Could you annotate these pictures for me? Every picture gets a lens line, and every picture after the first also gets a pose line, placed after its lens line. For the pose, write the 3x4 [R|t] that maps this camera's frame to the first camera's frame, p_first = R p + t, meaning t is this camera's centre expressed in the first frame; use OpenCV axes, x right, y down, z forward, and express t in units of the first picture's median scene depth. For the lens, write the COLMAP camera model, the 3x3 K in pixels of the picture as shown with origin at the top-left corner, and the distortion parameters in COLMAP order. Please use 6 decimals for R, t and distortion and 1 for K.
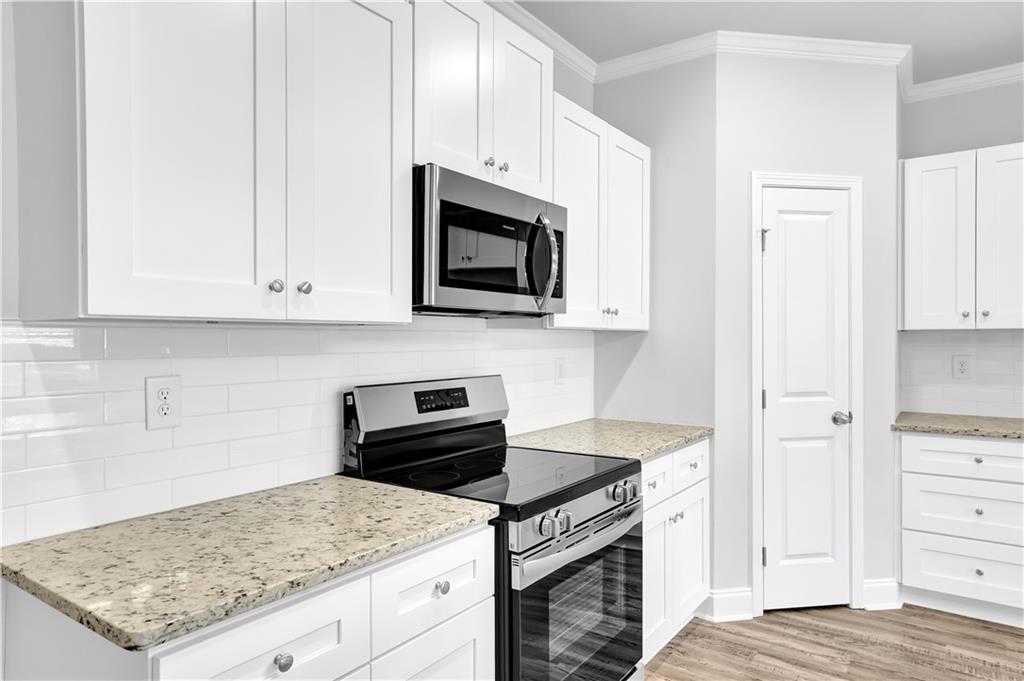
lens RADIAL K [[637.4, 0, 507.8], [0, 637.4, 340.0], [0, 0, 1]] dist [0.005654, 0.008935]
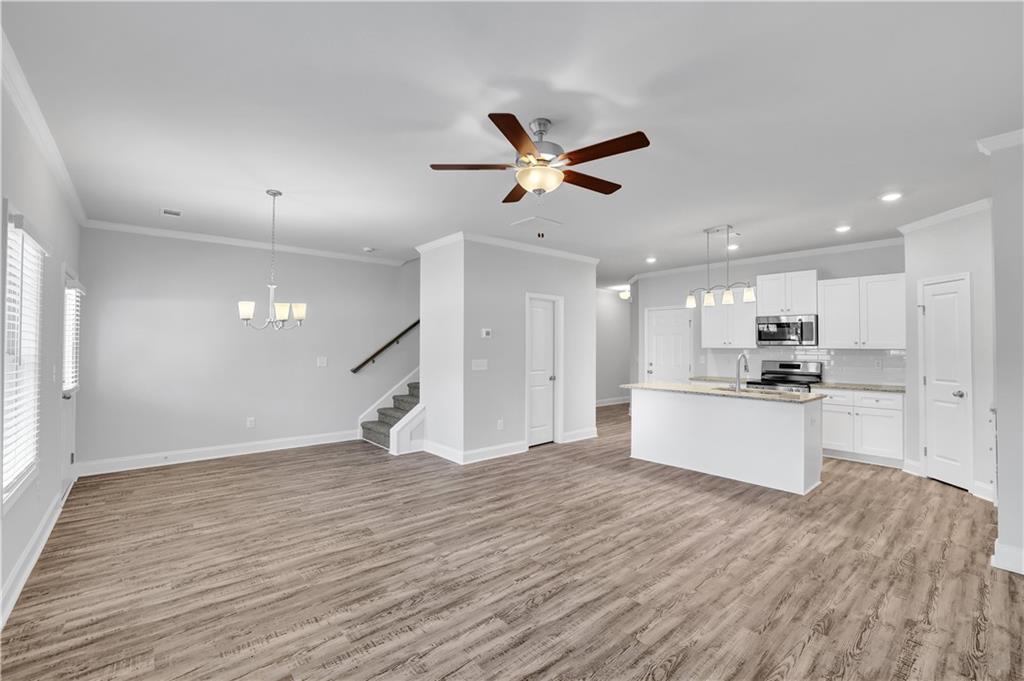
lens RADIAL K [[437.6, 0, 507.5], [0, 437.6, 340.8], [0, 0, 1]] dist [-0.041813, 0.012257]
pose [[-0.239807, -0.009976, -0.970769, 2.551491], [-0.004682, 0.999947, -0.009120, -0.030341], [0.970809, 0.002358, -0.239841, -0.071752]]
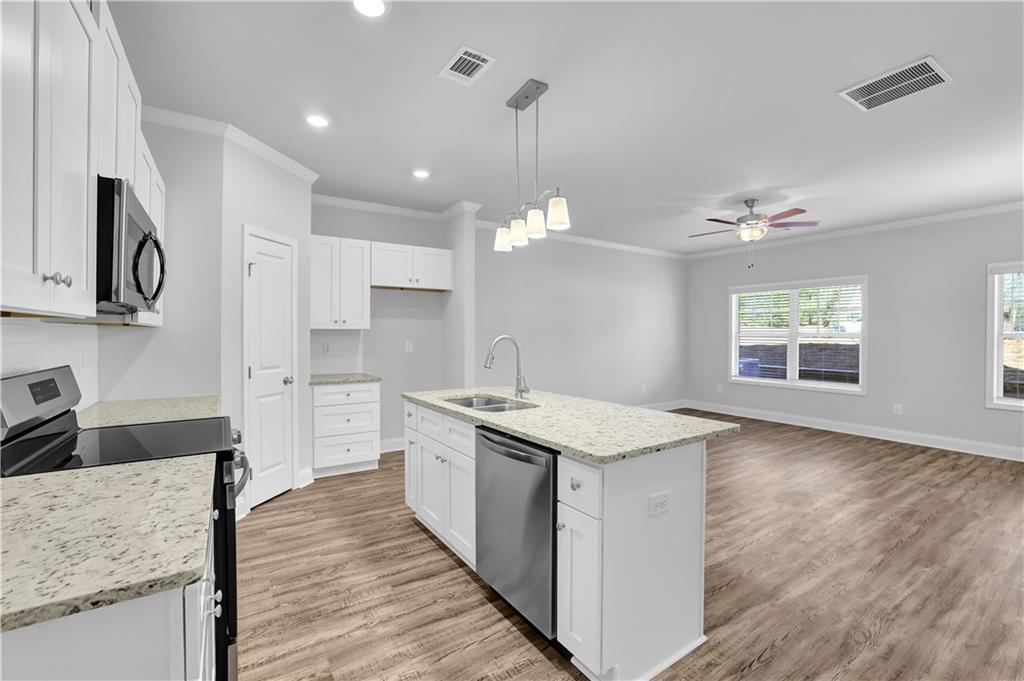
lens RADIAL K [[437.6, 0, 506.8], [0, 437.6, 336.9], [0, 0, 1]] dist [-0.041813, 0.012257]
pose [[0.360908, -0.001554, 0.932600, -0.402338], [-0.001261, 0.999997, 0.002155, 0.003937], [-0.932600, -0.001954, 0.360905, 0.053423]]
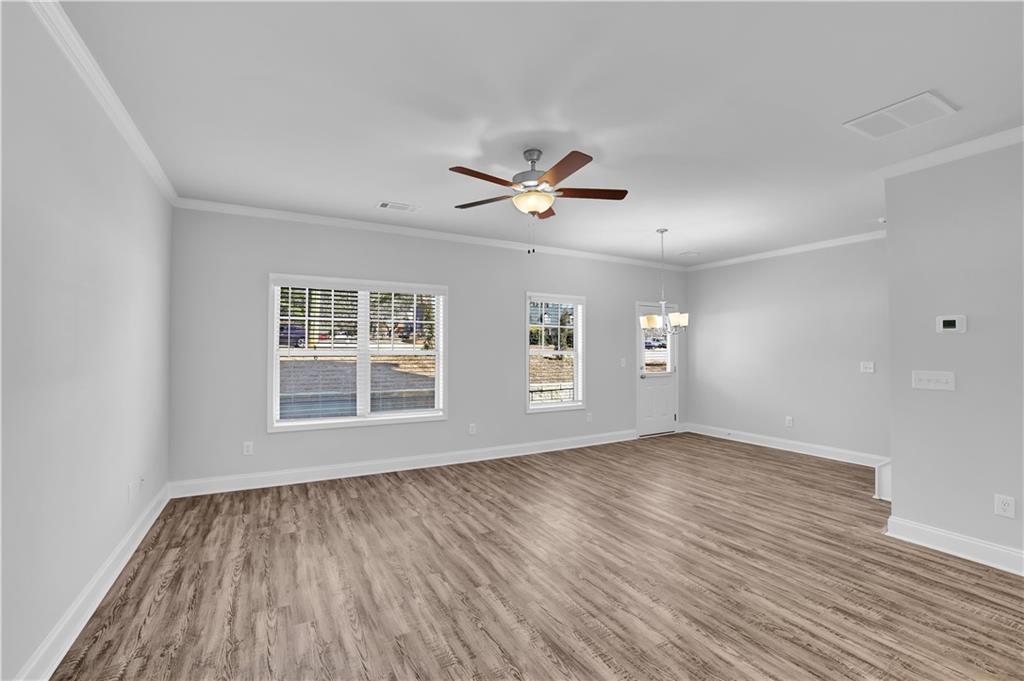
lens RADIAL K [[437.6, 0, 506.7], [0, 437.6, 339.0], [0, 0, 1]] dist [-0.041813, 0.012257]
pose [[-0.902273, 0.010772, 0.431030, 1.141169], [0.002837, 0.999815, -0.019050, -0.025756], [-0.431155, -0.015965, -0.902137, 0.822617]]
